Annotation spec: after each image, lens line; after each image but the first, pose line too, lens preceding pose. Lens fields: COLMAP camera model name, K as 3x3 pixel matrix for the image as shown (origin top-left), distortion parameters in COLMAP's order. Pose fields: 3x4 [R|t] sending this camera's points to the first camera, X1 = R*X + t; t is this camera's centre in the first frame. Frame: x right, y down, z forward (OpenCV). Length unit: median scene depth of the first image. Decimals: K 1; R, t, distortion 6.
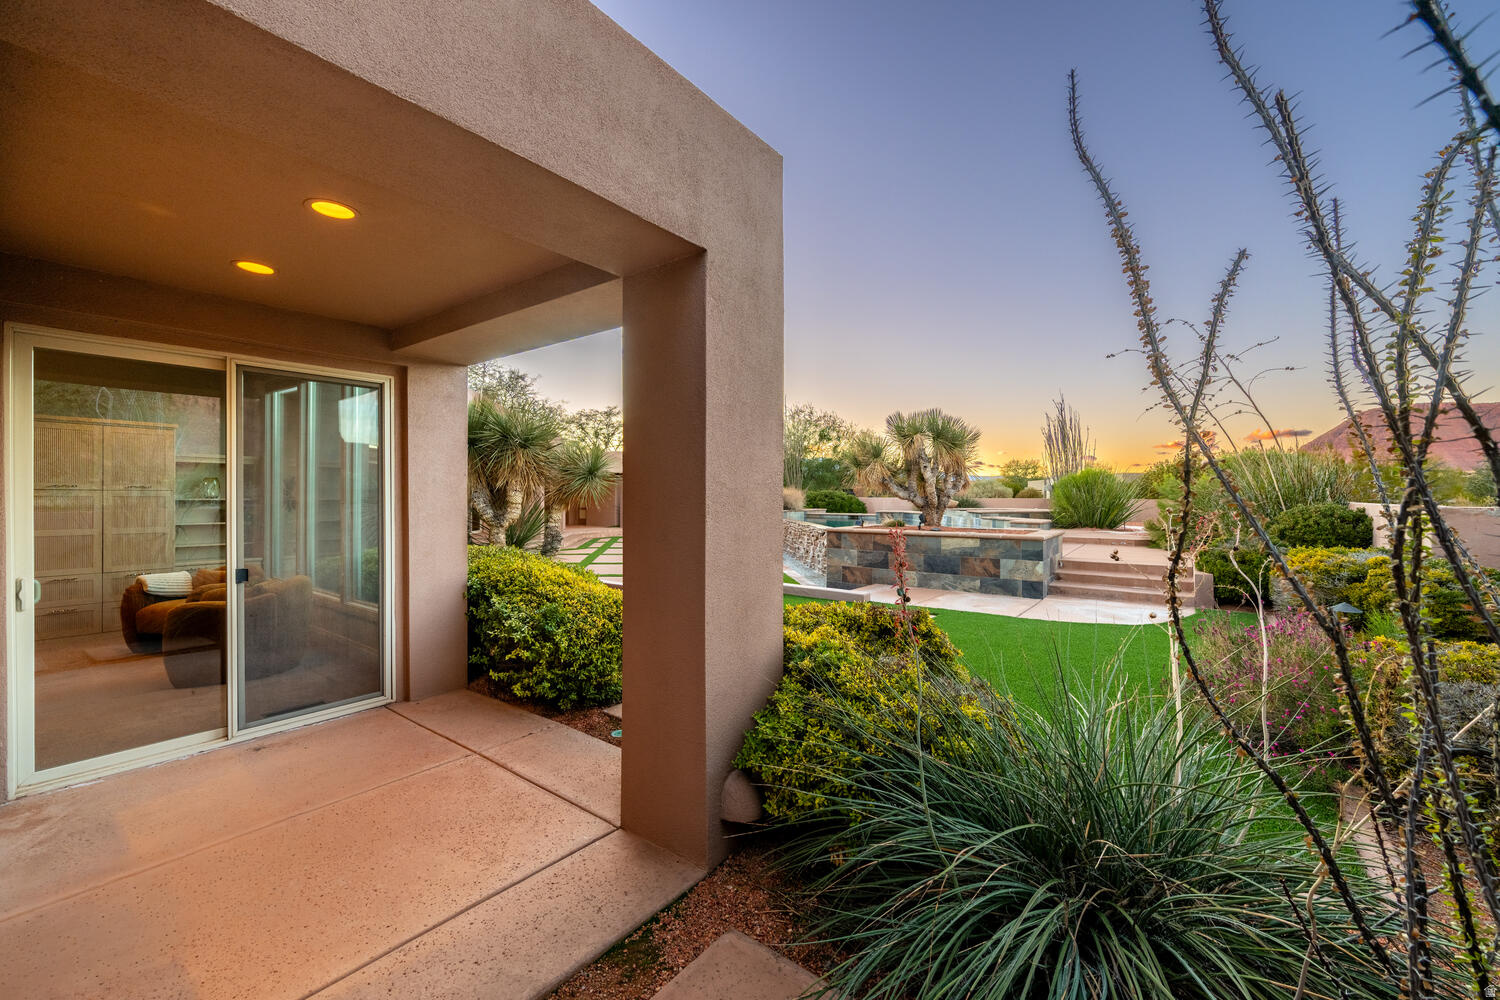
lens RADIAL K [[598.1, 0, 750.0], [0, 598.1, 500.0], [0, 0, 1]] dist [-0.001295, -0.000037]
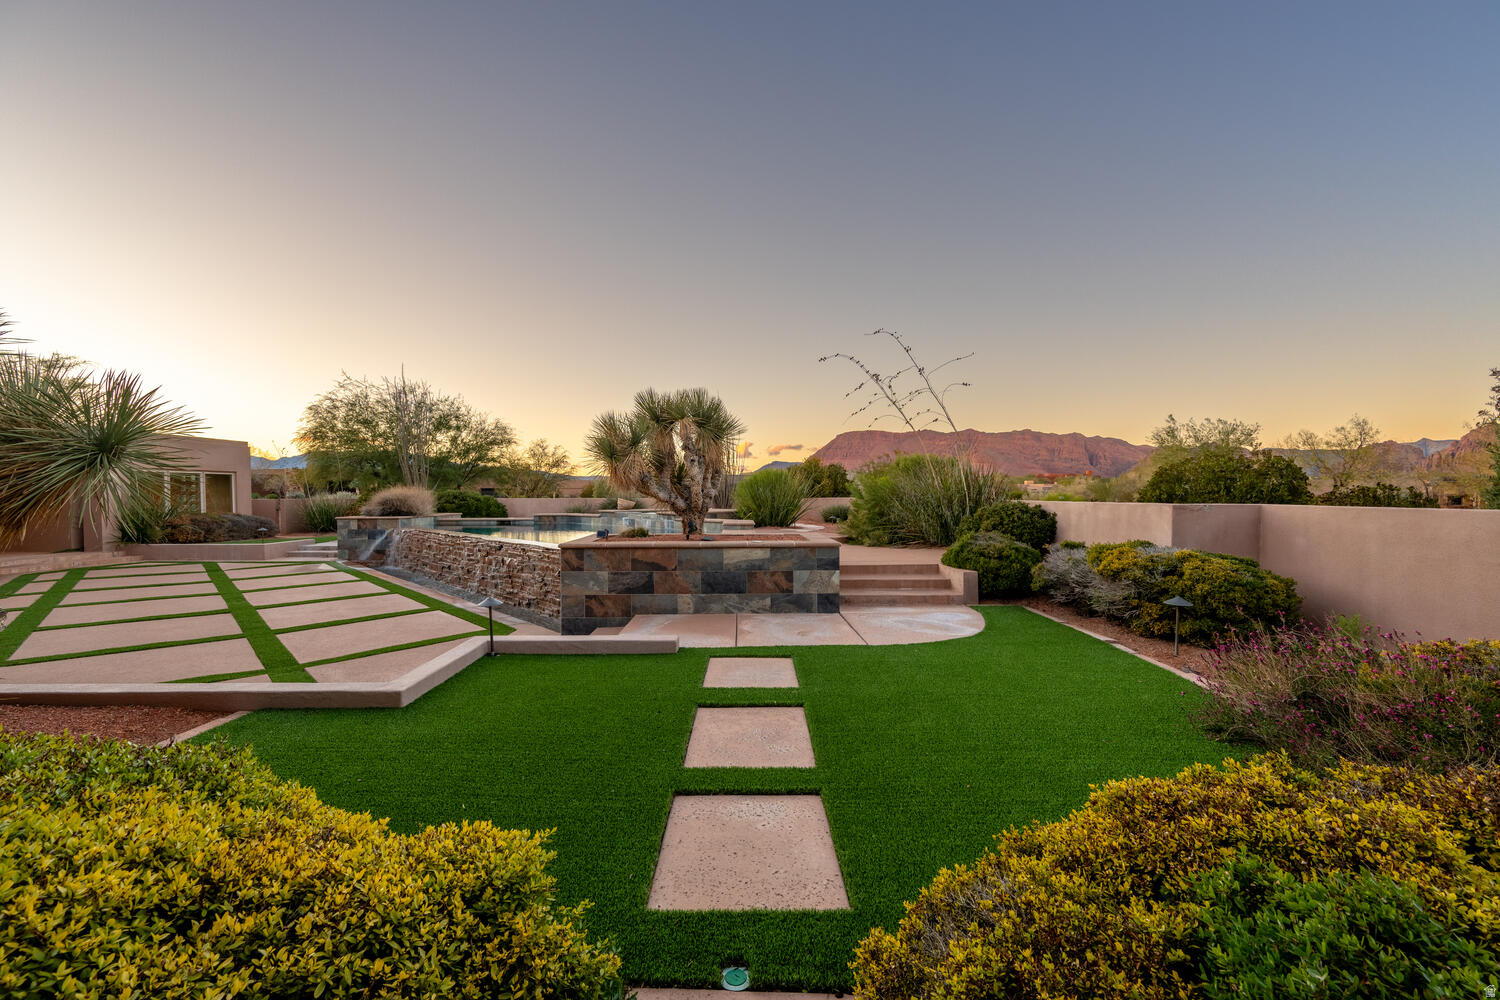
lens RADIAL K [[598.1, 0, 750.0], [0, 598.1, 500.0], [0, 0, 1]] dist [-0.001295, -0.000037]
pose [[0.796437, -0.009722, 0.604643, -0.128122], [0.009501, 0.999949, 0.003563, -0.005065], [-0.604646, 0.002907, 0.796489, 0.319677]]
